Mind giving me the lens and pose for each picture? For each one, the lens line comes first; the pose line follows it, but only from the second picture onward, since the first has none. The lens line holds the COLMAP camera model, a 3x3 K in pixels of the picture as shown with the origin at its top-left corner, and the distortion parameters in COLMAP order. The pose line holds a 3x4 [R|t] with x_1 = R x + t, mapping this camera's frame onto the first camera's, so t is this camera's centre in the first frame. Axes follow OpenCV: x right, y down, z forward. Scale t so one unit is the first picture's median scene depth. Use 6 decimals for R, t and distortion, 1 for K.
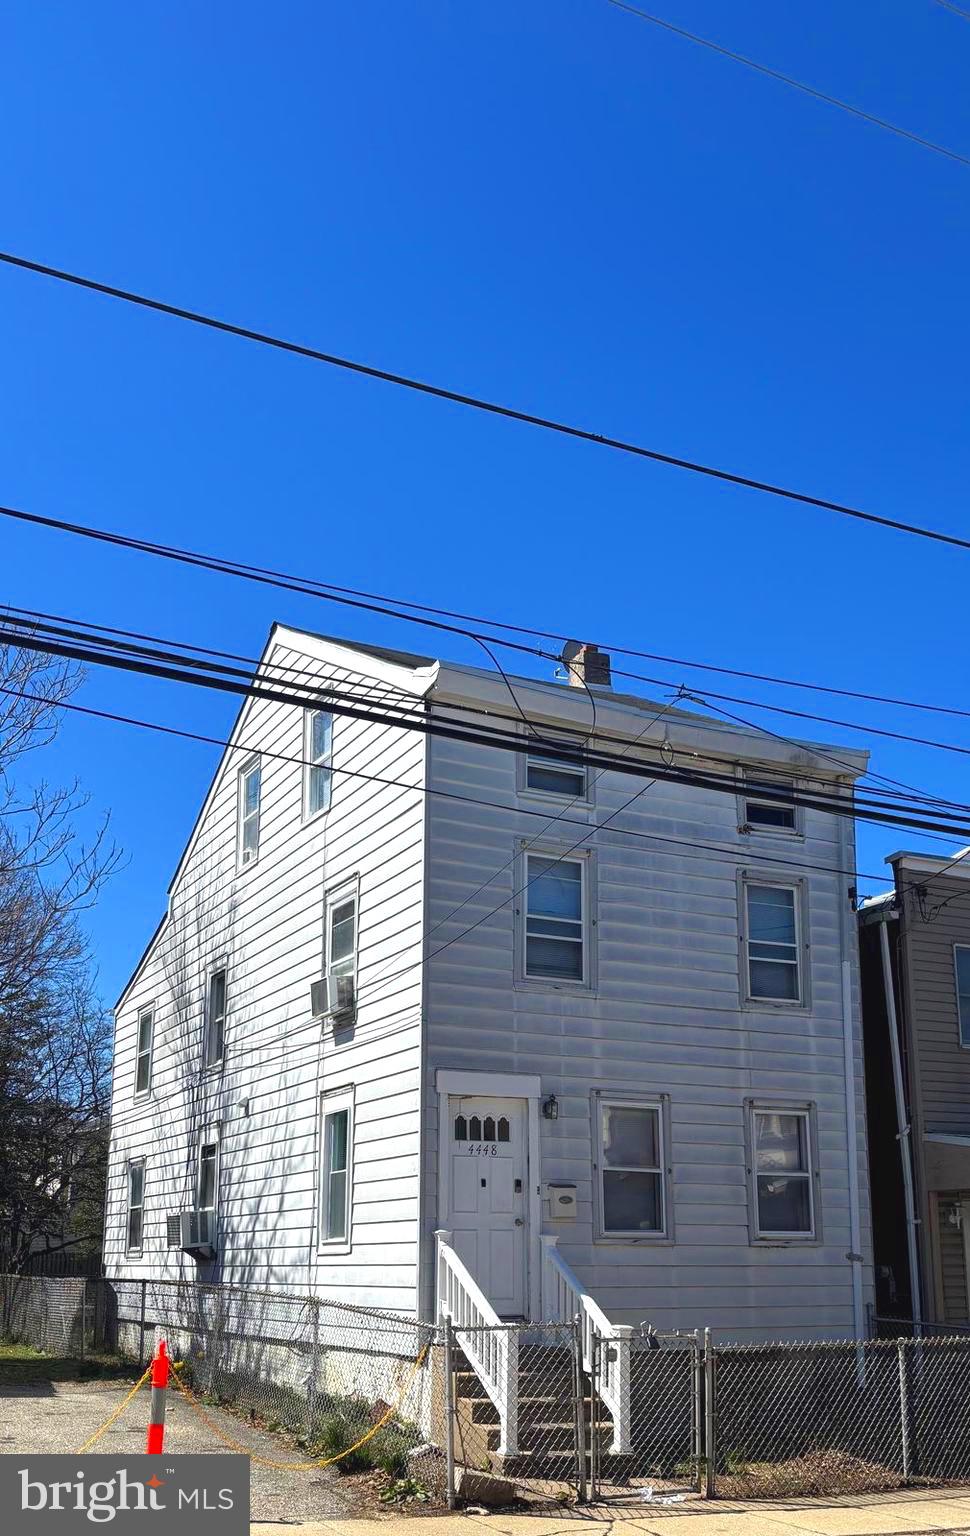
lens RADIAL K [[1483.8, 0, 484.8], [0, 1483.8, 960.7], [0, 0, 1]] dist [0.011538, 0.000000]
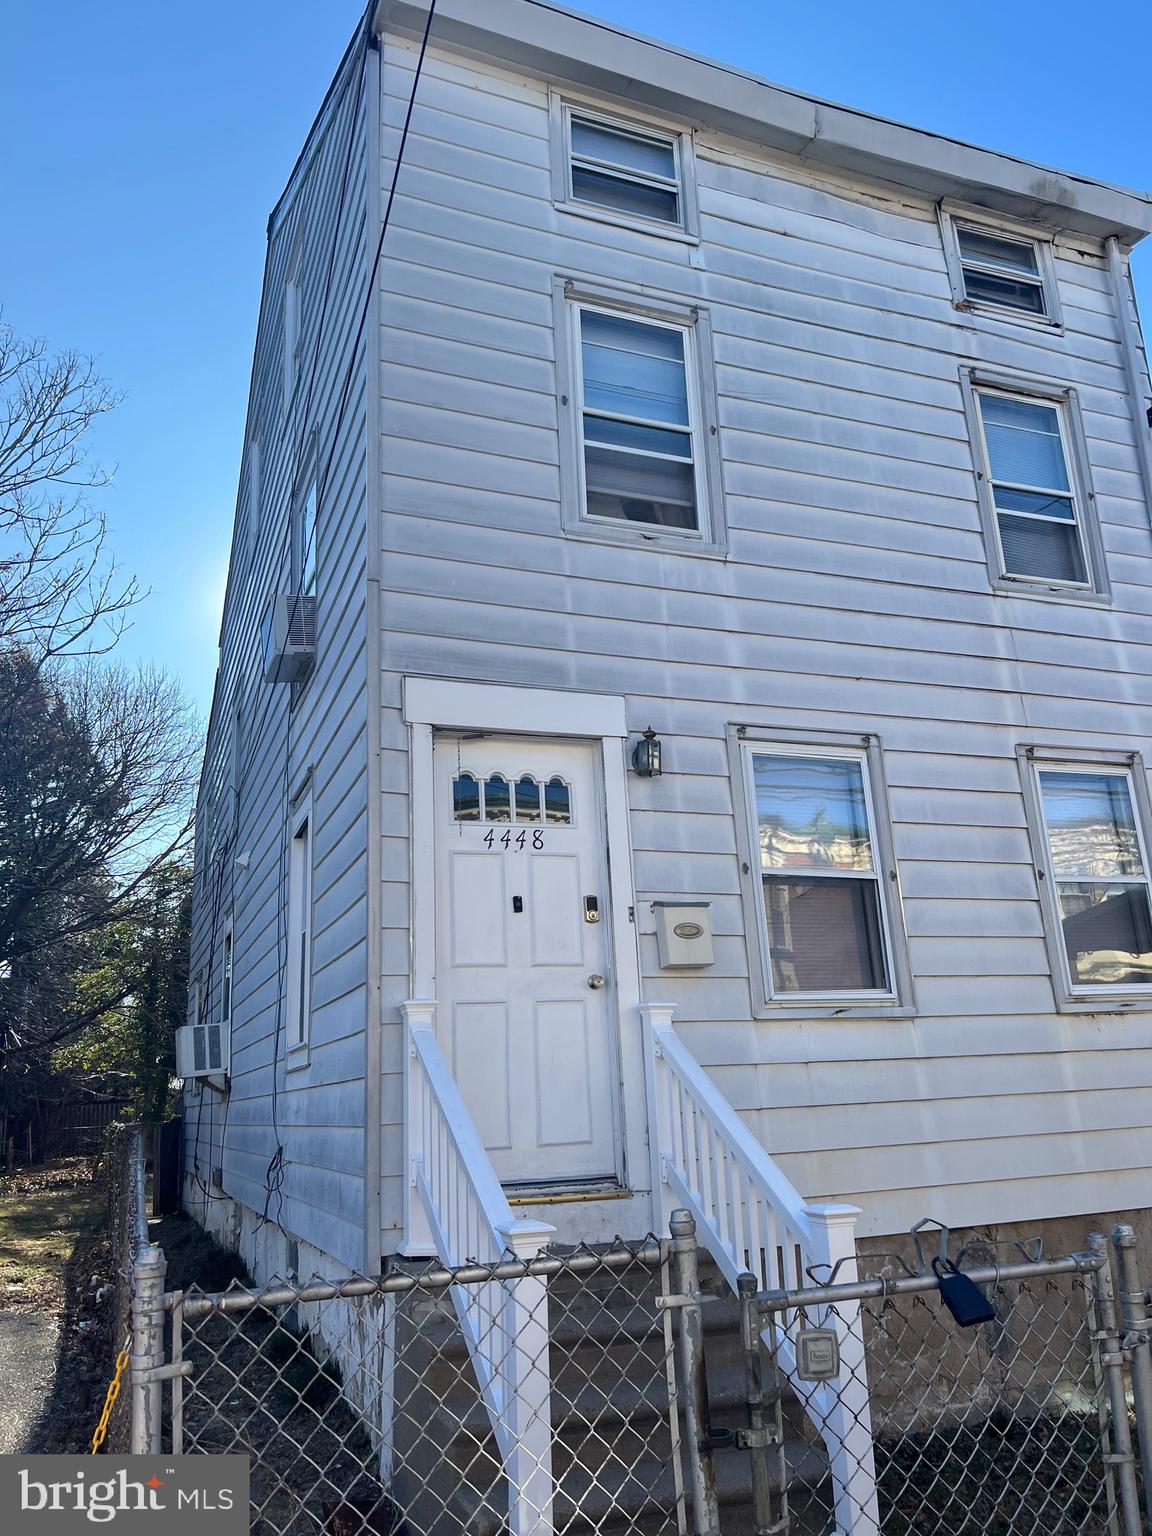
lens RADIAL K [[1156.0, 0, 566.4], [0, 1156.0, 781.3], [0, 0, 1]] dist [0.005094, -0.010619]
pose [[0.993461, -0.071426, -0.089073, 0.050082], [0.065810, 0.995747, -0.064470, 0.129222], [0.093299, 0.058186, 0.993936, 0.592856]]
